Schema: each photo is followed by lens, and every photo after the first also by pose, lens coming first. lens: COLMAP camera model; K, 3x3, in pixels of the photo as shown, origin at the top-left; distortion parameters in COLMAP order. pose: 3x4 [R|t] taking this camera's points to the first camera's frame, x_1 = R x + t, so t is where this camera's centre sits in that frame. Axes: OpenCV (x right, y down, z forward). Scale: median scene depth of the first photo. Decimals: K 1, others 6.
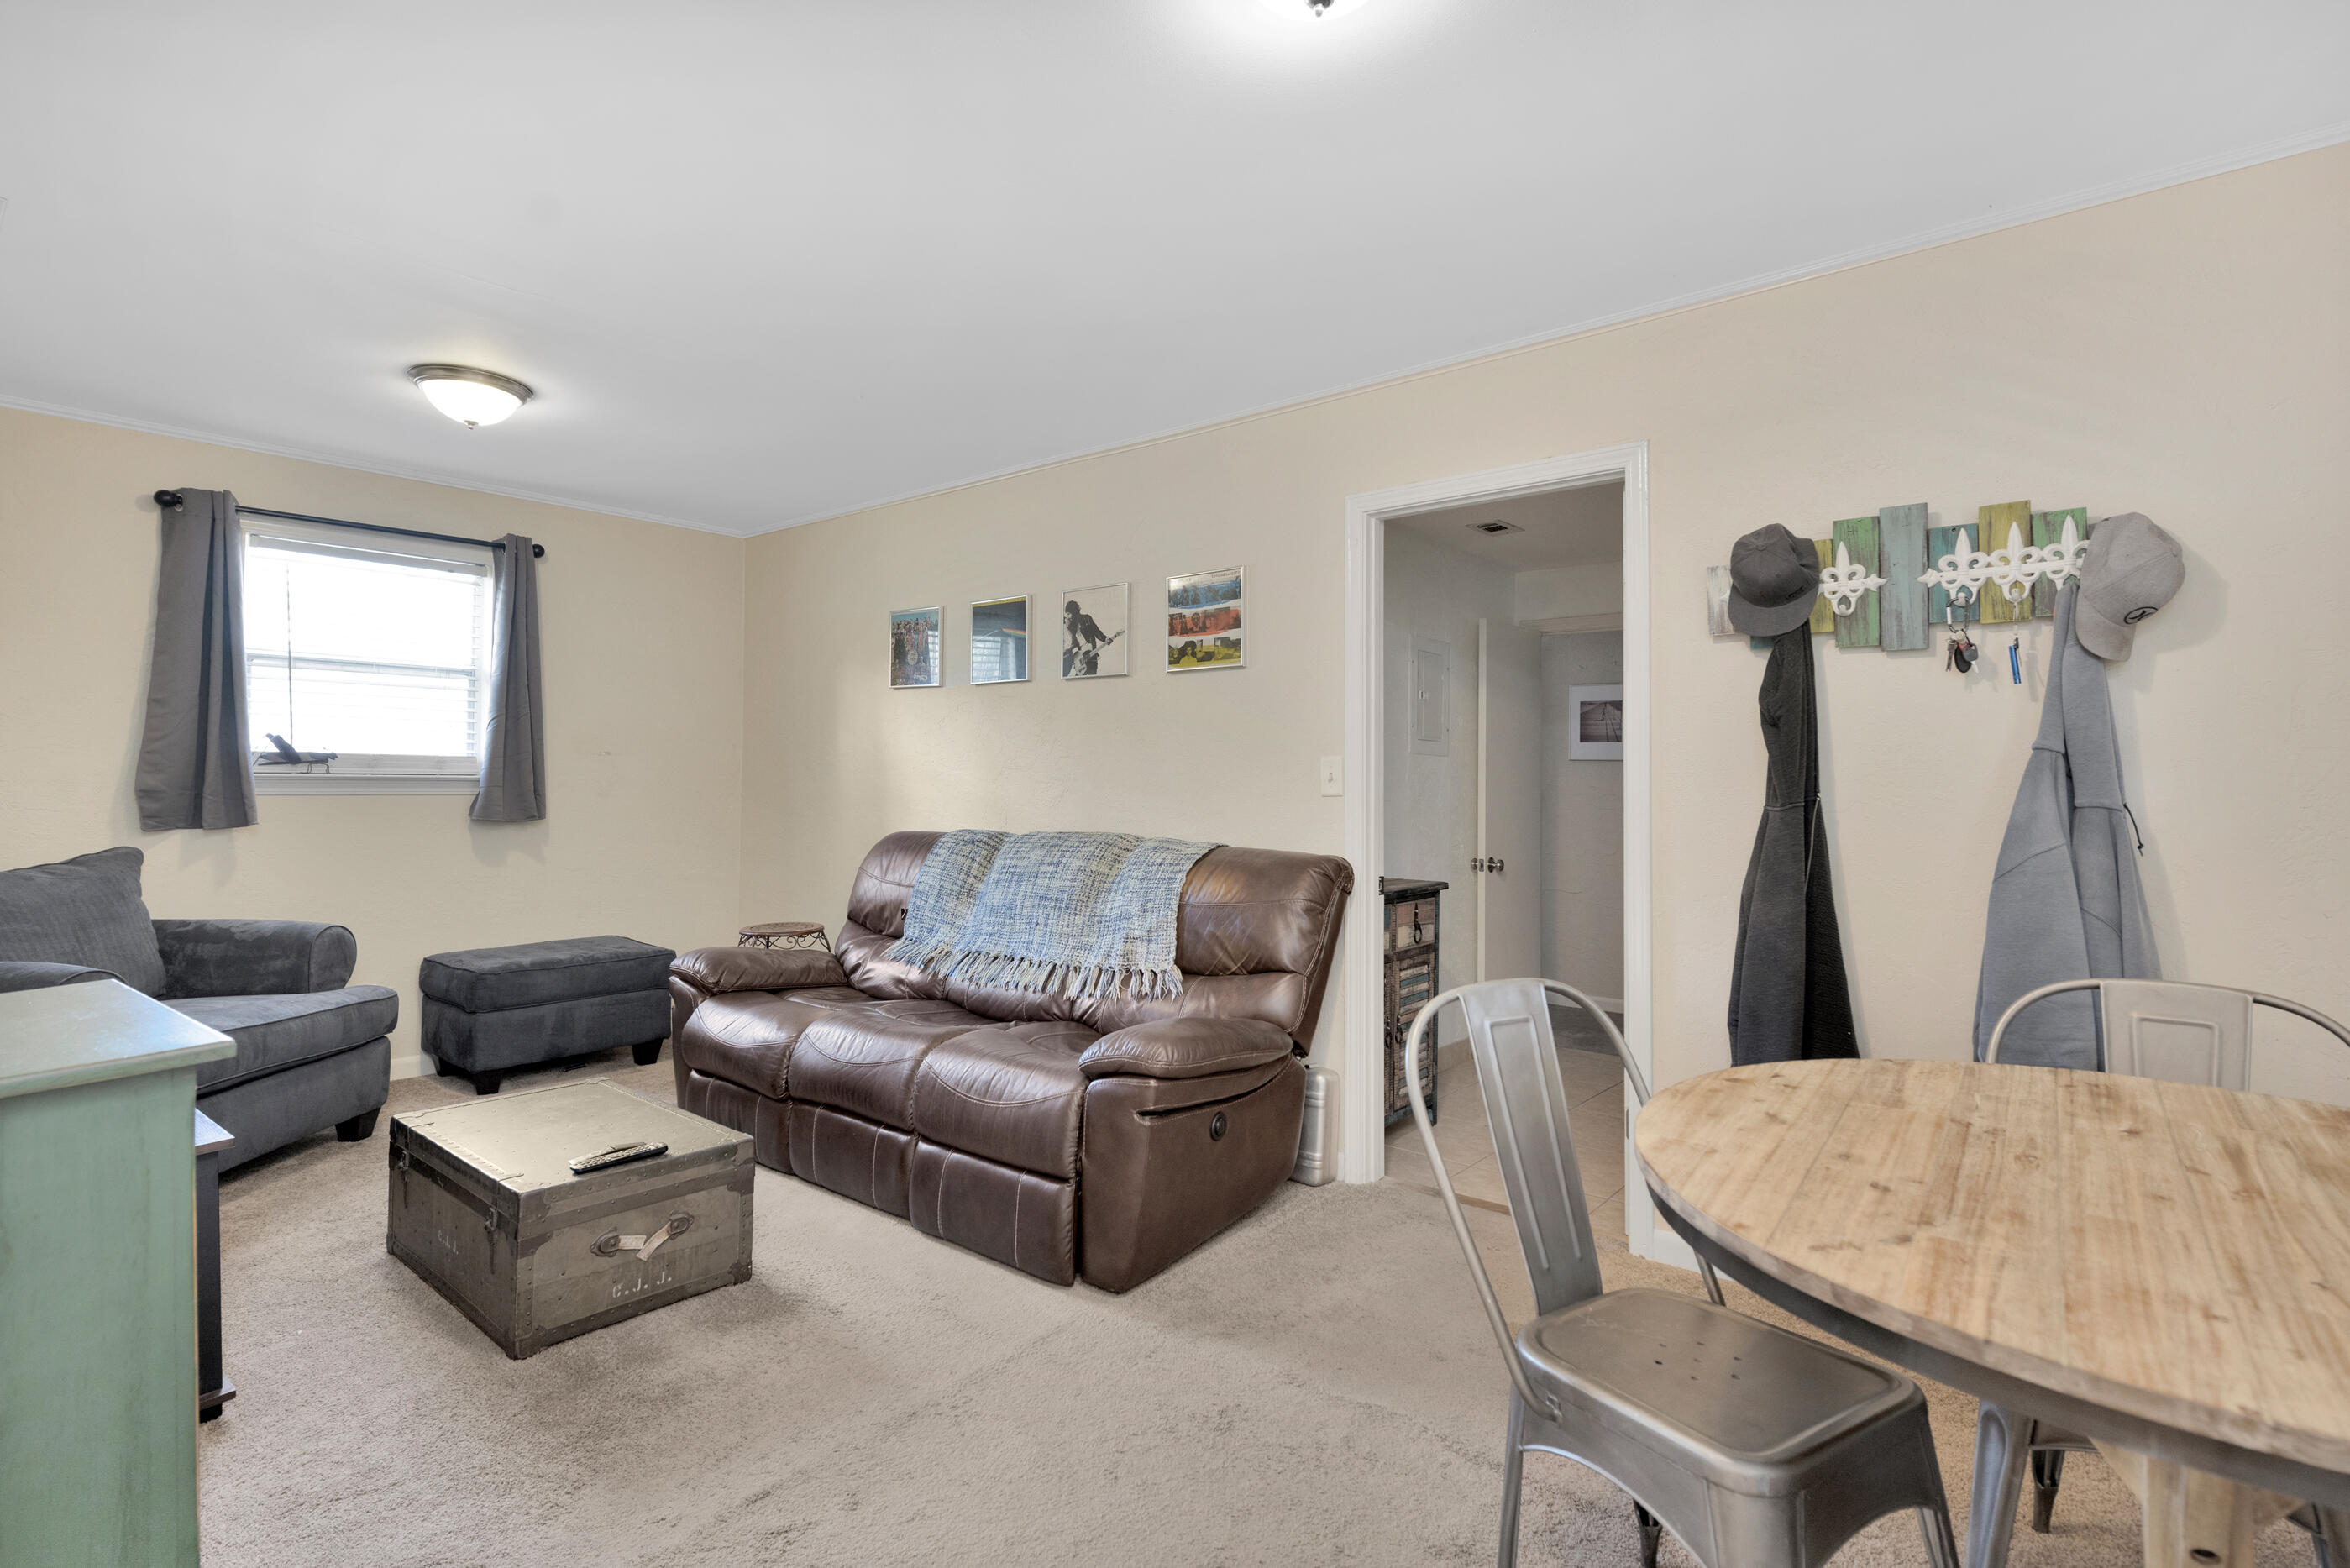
lens RADIAL K [[1073.7, 0, 1176.6], [0, 1073.7, 756.0], [0, 0, 1]] dist [0.018176, -0.007409]
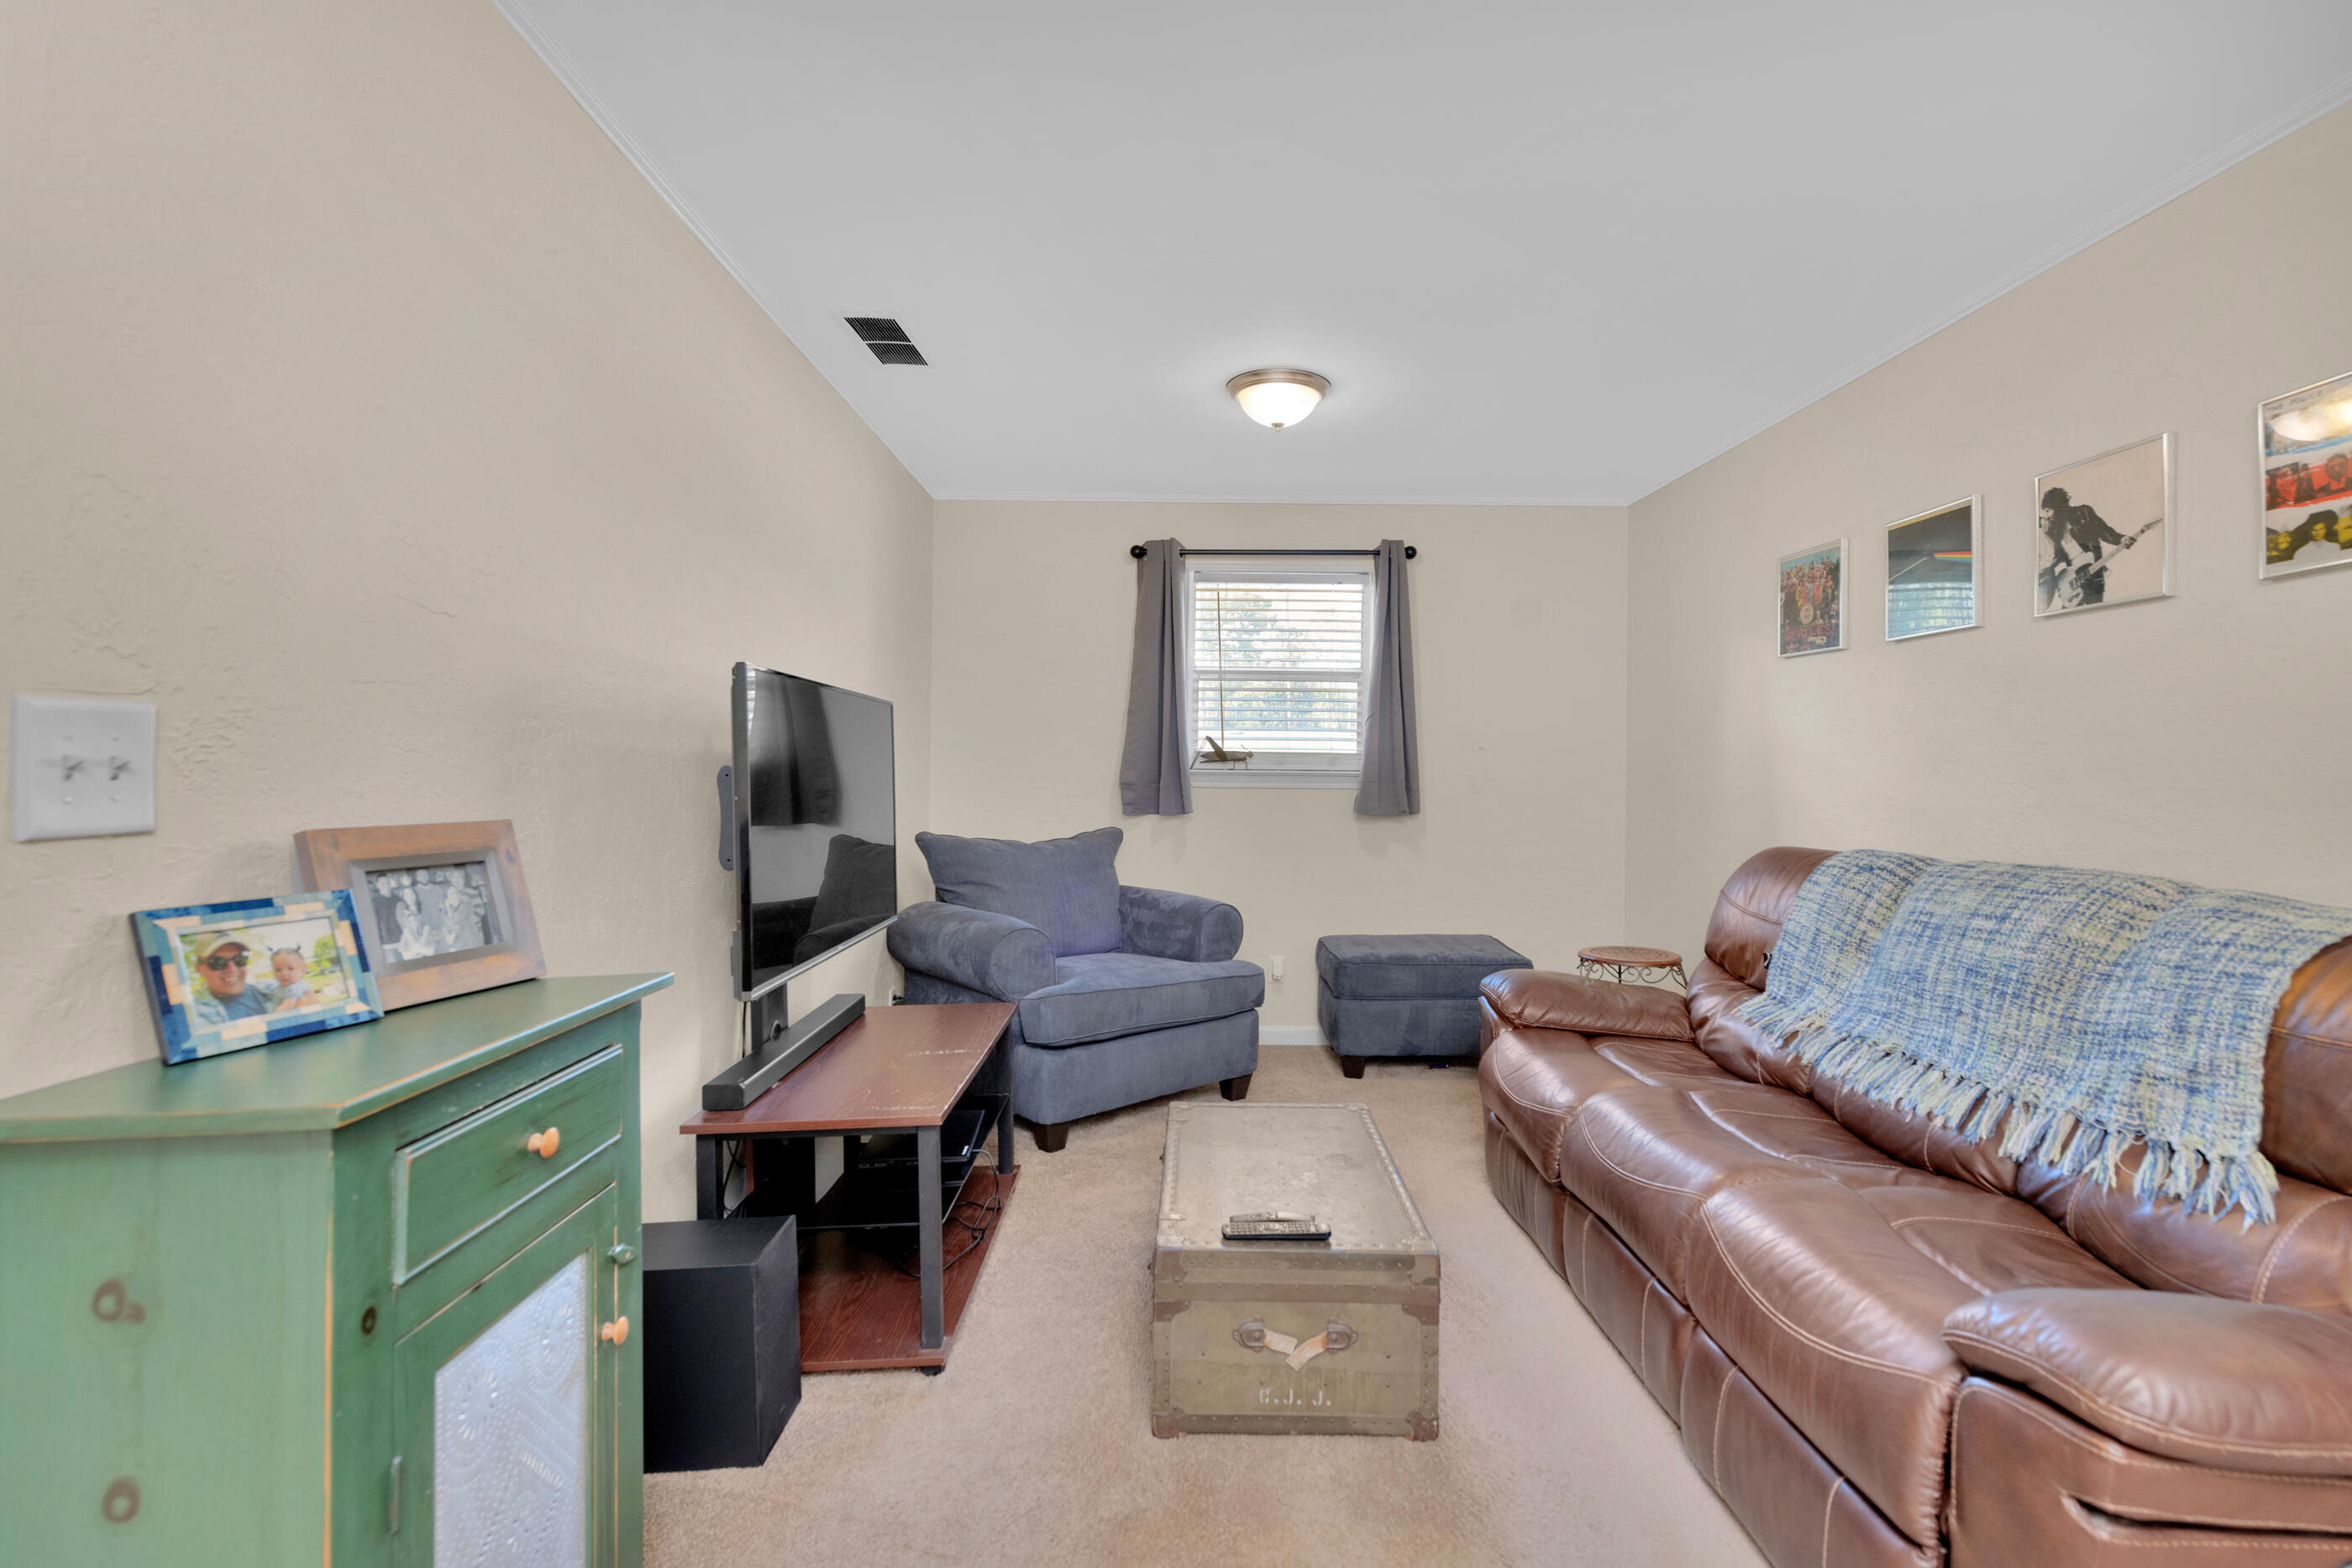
lens RADIAL K [[1074.5, 0, 1177.6], [0, 1074.5, 755.9], [0, 0, 1]] dist [0.018176, -0.007409]
pose [[0.663524, -0.010723, -0.748078, 0.035536], [0.014299, 0.999896, -0.001650, 0.003079], [0.748018, -0.009602, 0.663609, 0.231207]]
